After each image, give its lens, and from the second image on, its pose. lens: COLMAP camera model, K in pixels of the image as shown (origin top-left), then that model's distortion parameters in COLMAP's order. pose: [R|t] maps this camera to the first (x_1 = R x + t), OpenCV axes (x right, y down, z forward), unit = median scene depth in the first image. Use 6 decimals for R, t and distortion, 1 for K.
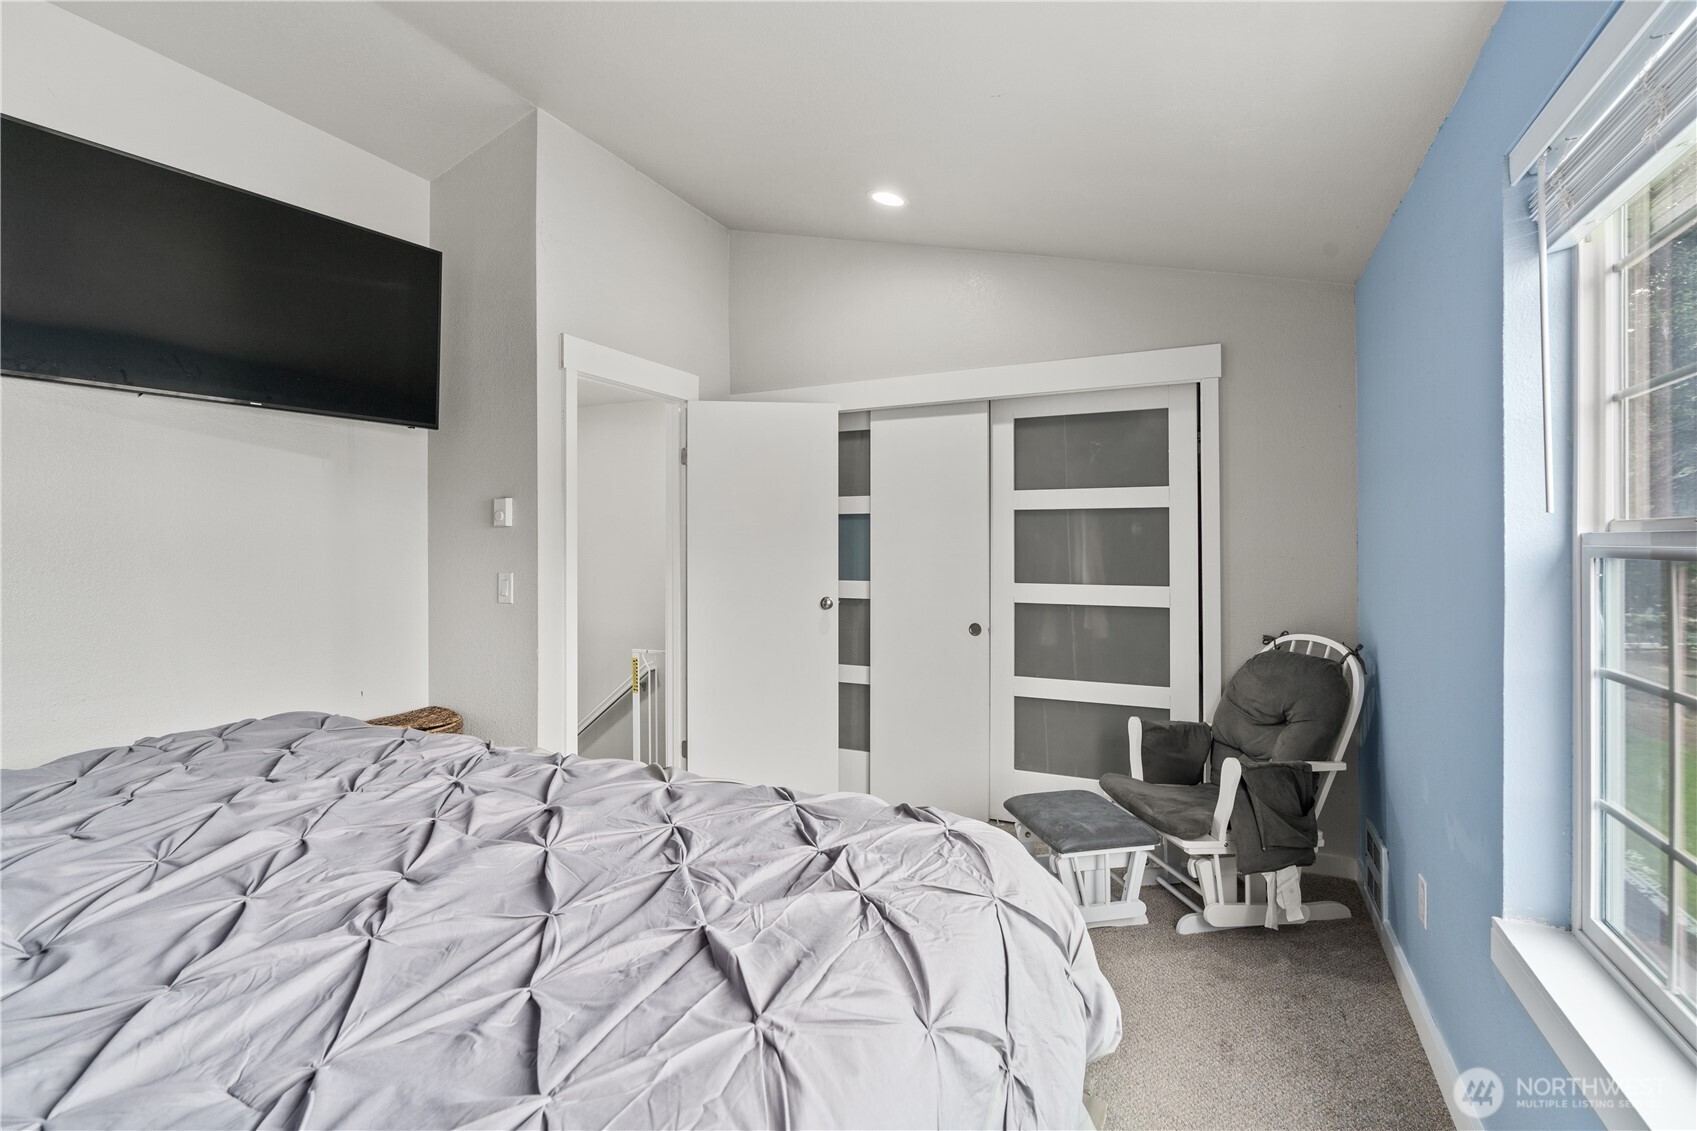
lens RADIAL K [[776.2, 0, 865.4], [0, 776.2, 532.3], [0, 0, 1]] dist [-0.005962, 0.001979]
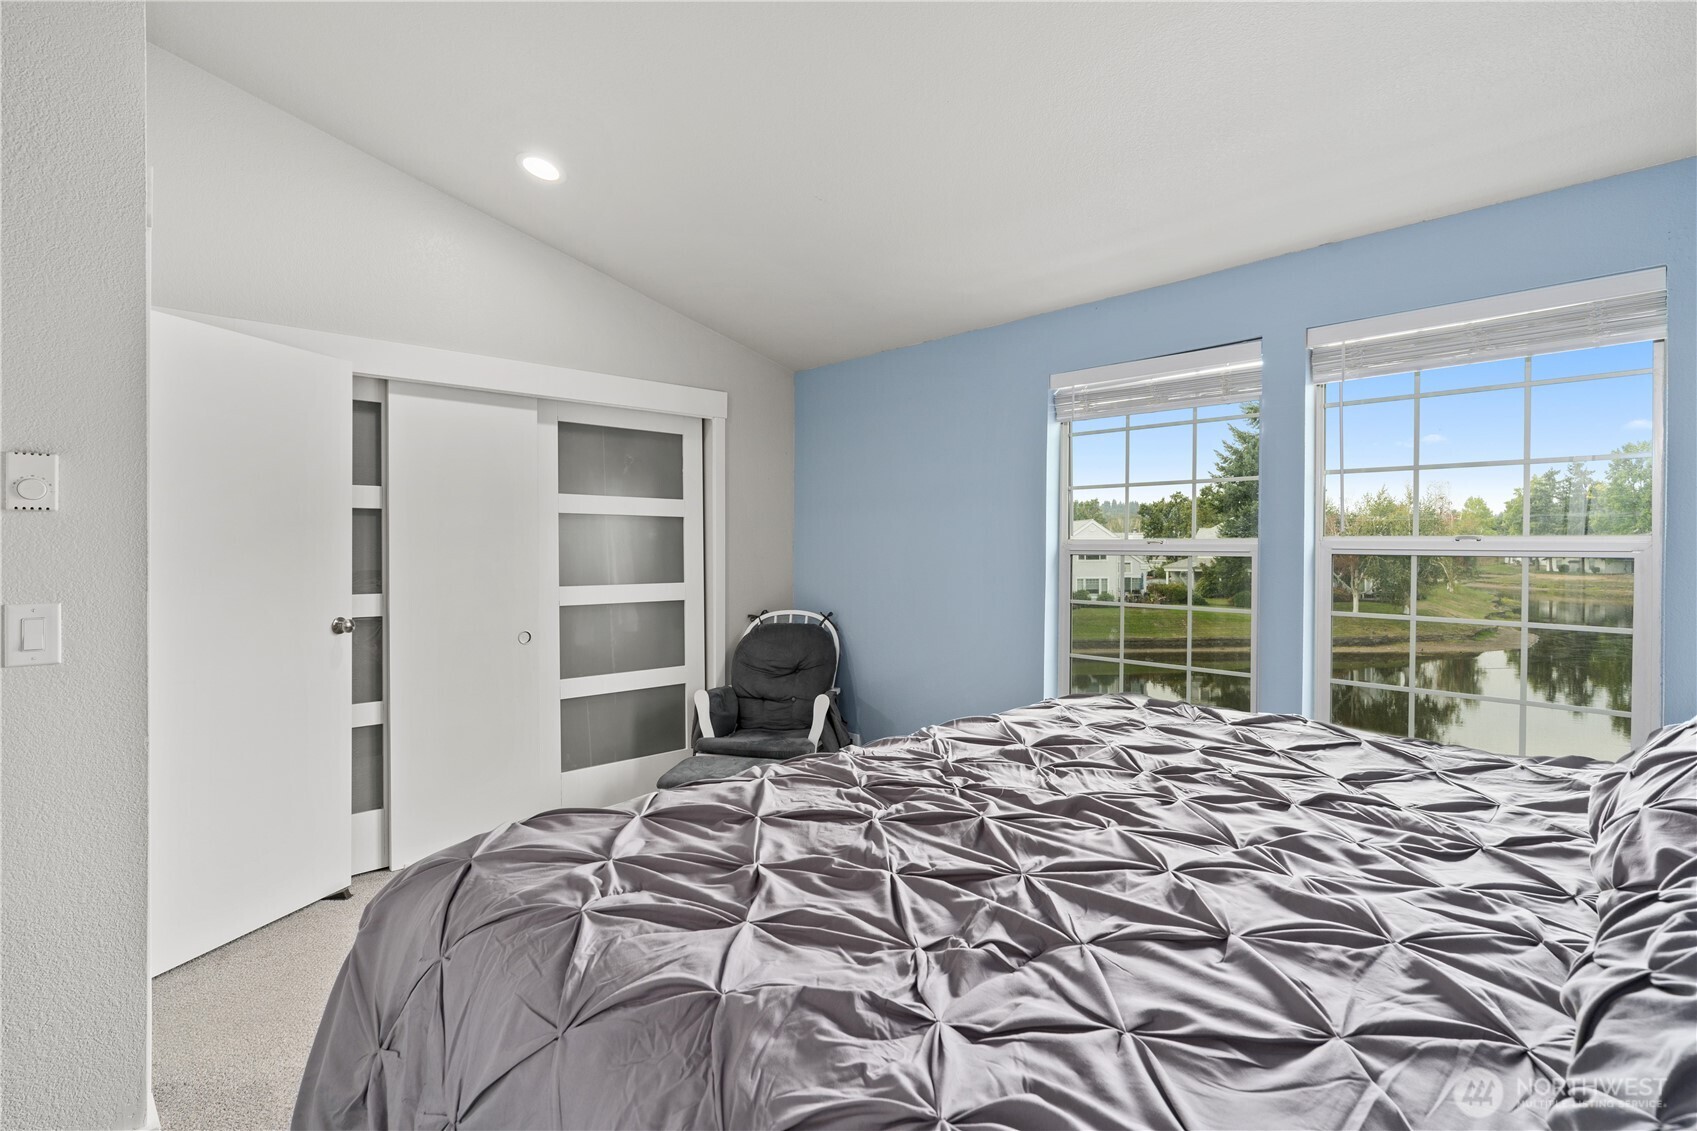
lens RADIAL K [[809.2, 0, 854.3], [0, 809.2, 546.8], [0, 0, 1]] dist [-0.014135, 0.001527]
pose [[0.363532, 0.001733, 0.931580, -0.637777], [-0.014071, 0.999894, 0.003631, 0.005433], [-0.931475, -0.014428, 0.363518, 0.273082]]
